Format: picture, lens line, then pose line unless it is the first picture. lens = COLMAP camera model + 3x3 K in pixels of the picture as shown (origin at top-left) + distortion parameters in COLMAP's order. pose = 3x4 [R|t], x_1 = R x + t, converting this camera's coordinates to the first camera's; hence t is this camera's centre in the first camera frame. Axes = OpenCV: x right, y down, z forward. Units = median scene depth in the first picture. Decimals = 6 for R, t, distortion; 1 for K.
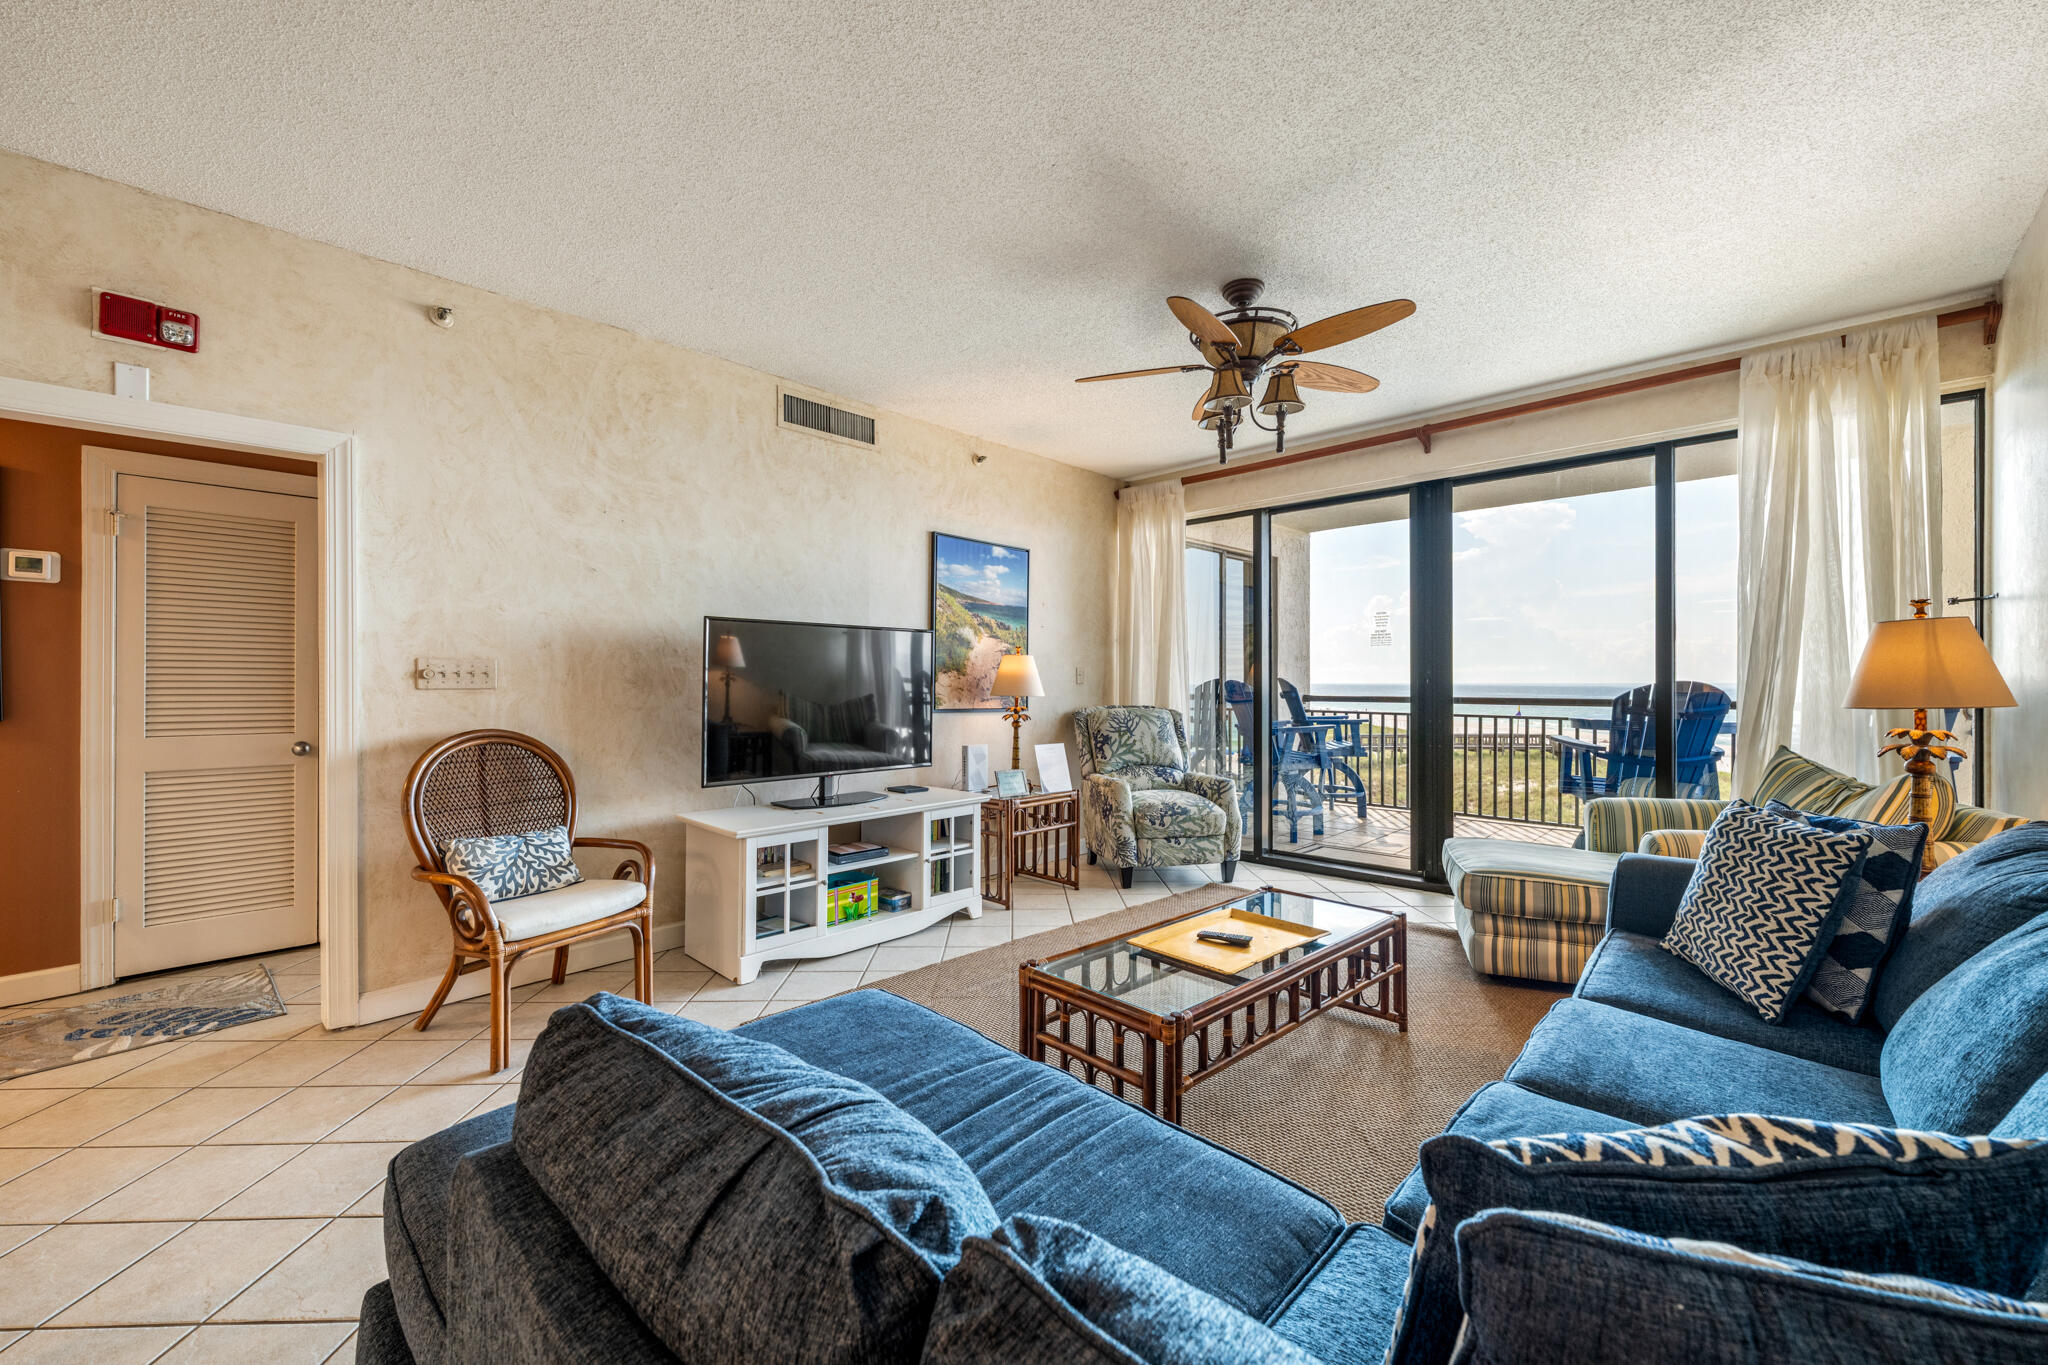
lens RADIAL K [[810.1, 0, 1023.7], [0, 810.1, 682.4], [0, 0, 1]] dist [0.001548, -0.000399]
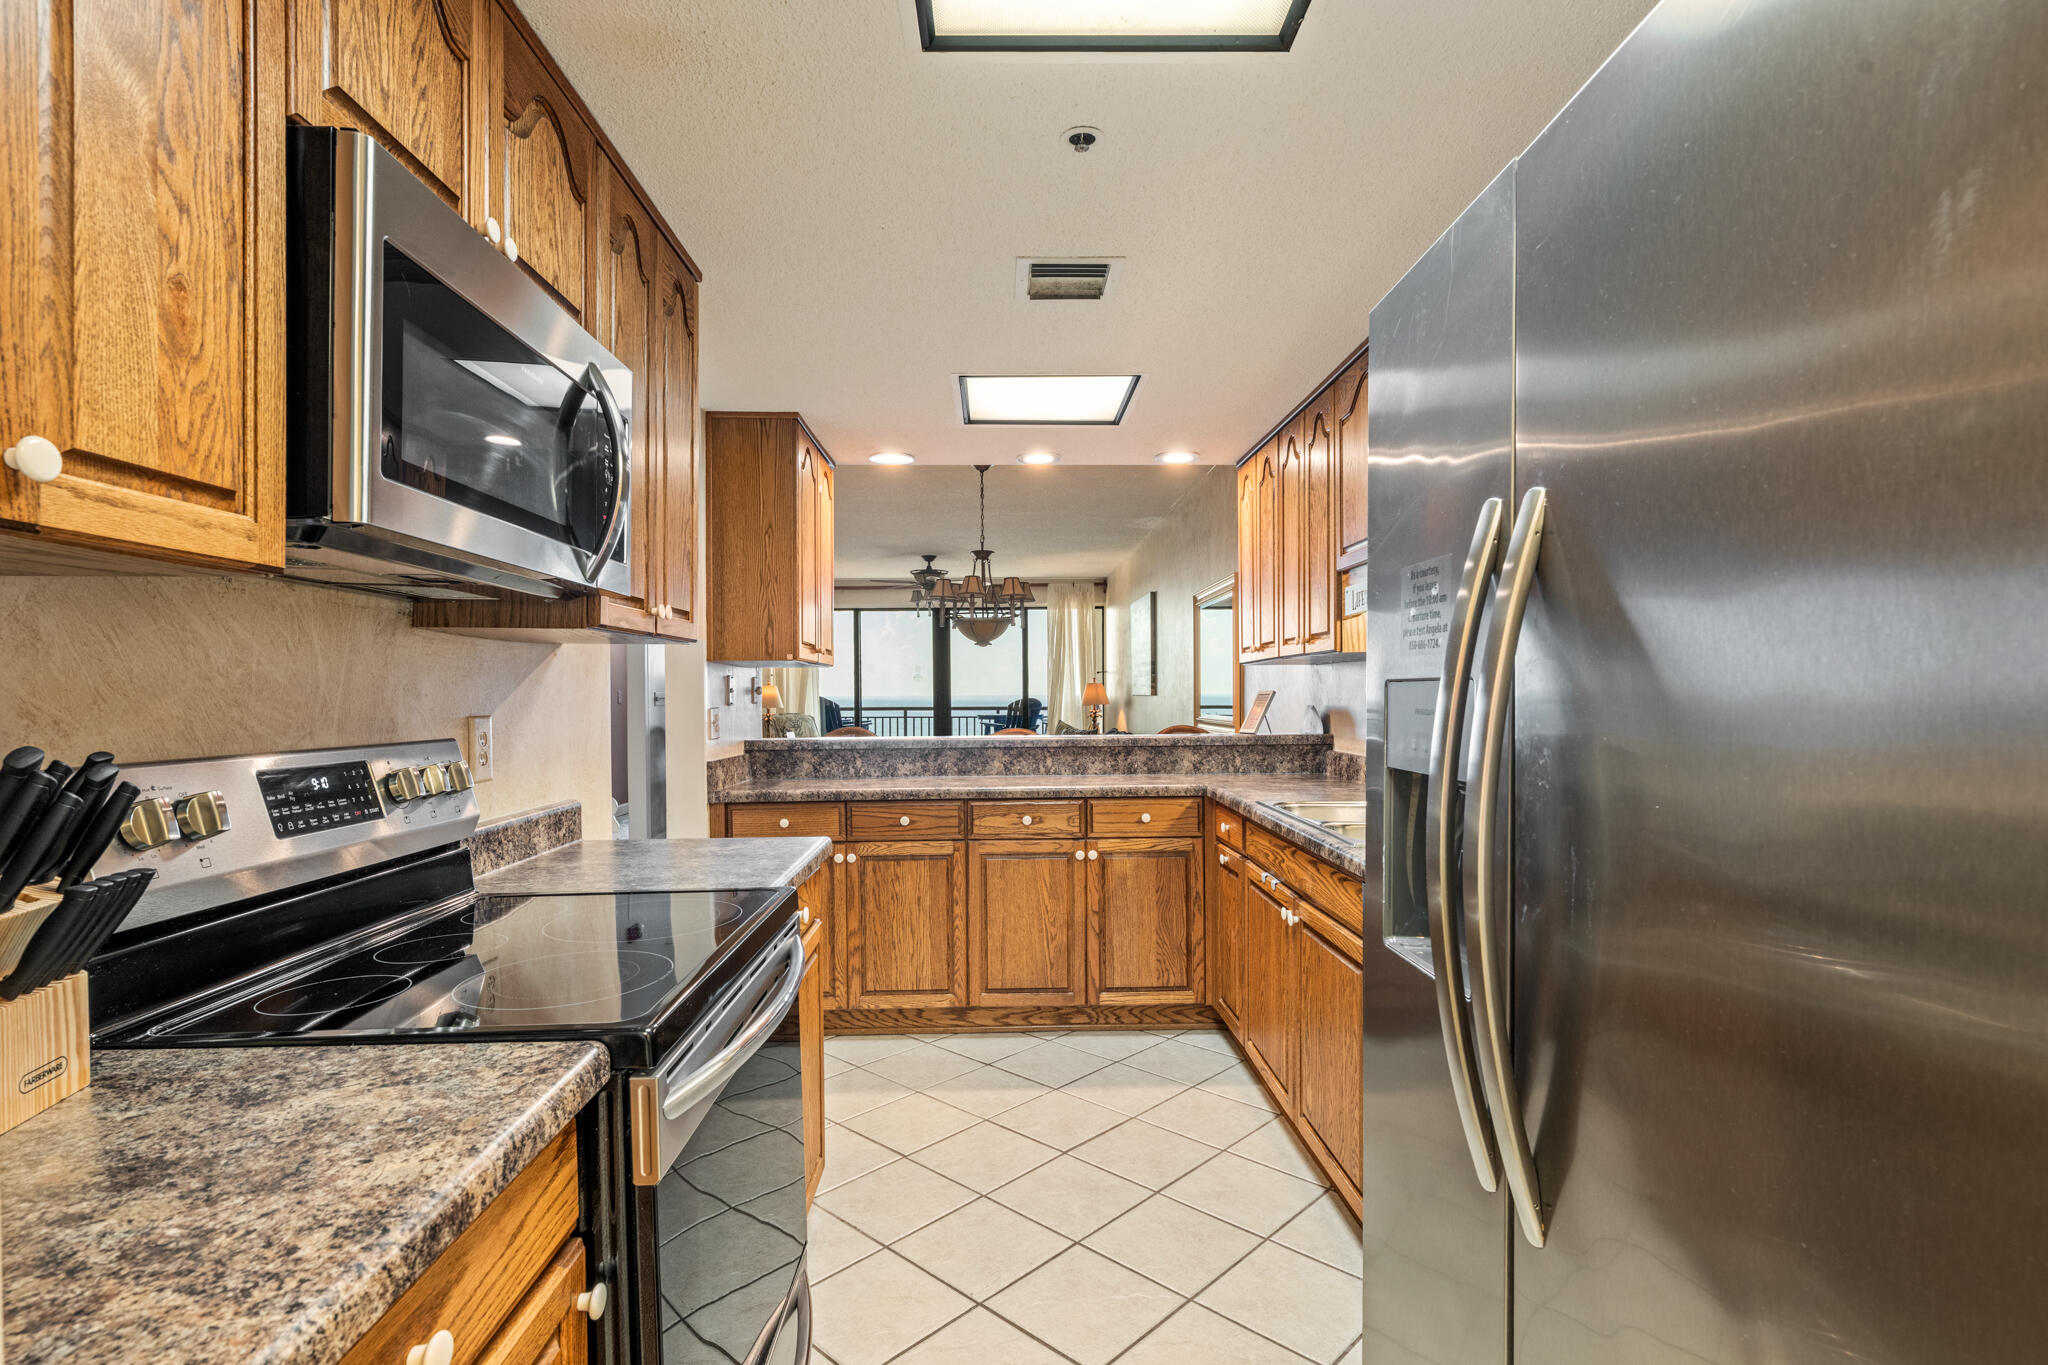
lens RADIAL K [[997.3, 0, 1014.6], [0, 997.3, 693.8], [0, 0, 1]] dist [-0.033777, -0.000635]
pose [[0.707486, -0.005151, 0.706709, -1.512064], [0.007677, 0.999970, -0.000397, -0.013543], [-0.706686, 0.005706, 0.707504, -1.262066]]
